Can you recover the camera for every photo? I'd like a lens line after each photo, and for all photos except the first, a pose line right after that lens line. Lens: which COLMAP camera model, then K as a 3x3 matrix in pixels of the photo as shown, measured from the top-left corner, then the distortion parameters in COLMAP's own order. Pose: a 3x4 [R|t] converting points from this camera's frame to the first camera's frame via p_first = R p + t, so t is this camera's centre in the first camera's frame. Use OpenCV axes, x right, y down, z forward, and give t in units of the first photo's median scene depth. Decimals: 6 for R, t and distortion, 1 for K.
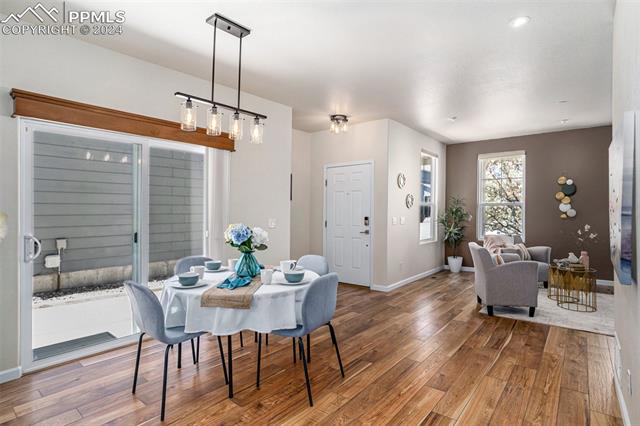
lens RADIAL K [[326.5, 0, 320.8], [0, 326.5, 214.1], [0, 0, 1]] dist [-0.041293, 0.001014]
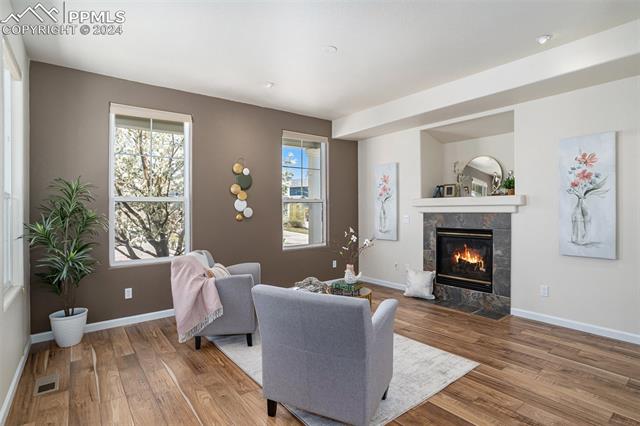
lens RADIAL K [[326.5, 0, 317.2], [0, 326.5, 213.1], [0, 0, 1]] dist [-0.041293, 0.001014]
pose [[0.212858, -0.016097, 0.976950, 0.060591], [0.017951, 0.999760, 0.012561, -0.008851], [-0.976918, 0.014864, 0.213096, 0.673646]]
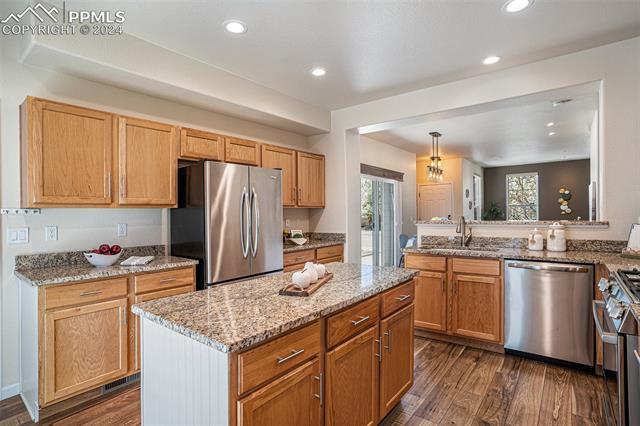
lens RADIAL K [[326.5, 0, 313.8], [0, 326.5, 210.0], [0, 0, 1]] dist [-0.041293, 0.001014]
pose [[0.999905, -0.013596, -0.002169, -0.531595], [0.013526, 0.999474, -0.029476, 0.023389], [0.002569, 0.029444, 0.999563, -0.655490]]
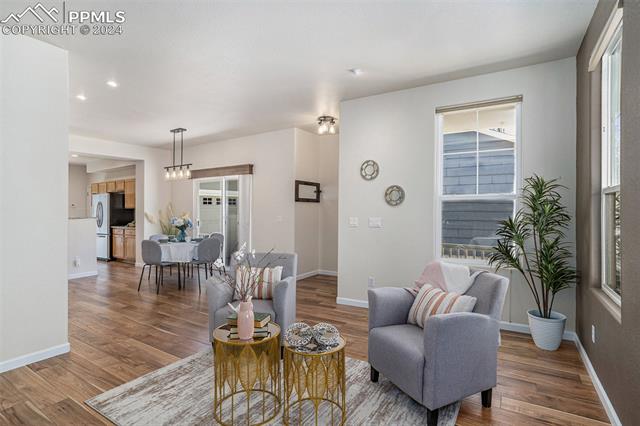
lens RADIAL K [[326.5, 0, 316.3], [0, 326.5, 211.4], [0, 0, 1]] dist [-0.041293, 0.001014]
pose [[0.125360, 0.003201, -0.992106, 0.970441], [-0.002855, 0.999992, 0.002866, -0.006673], [0.992107, 0.002473, 0.125368, 0.770790]]
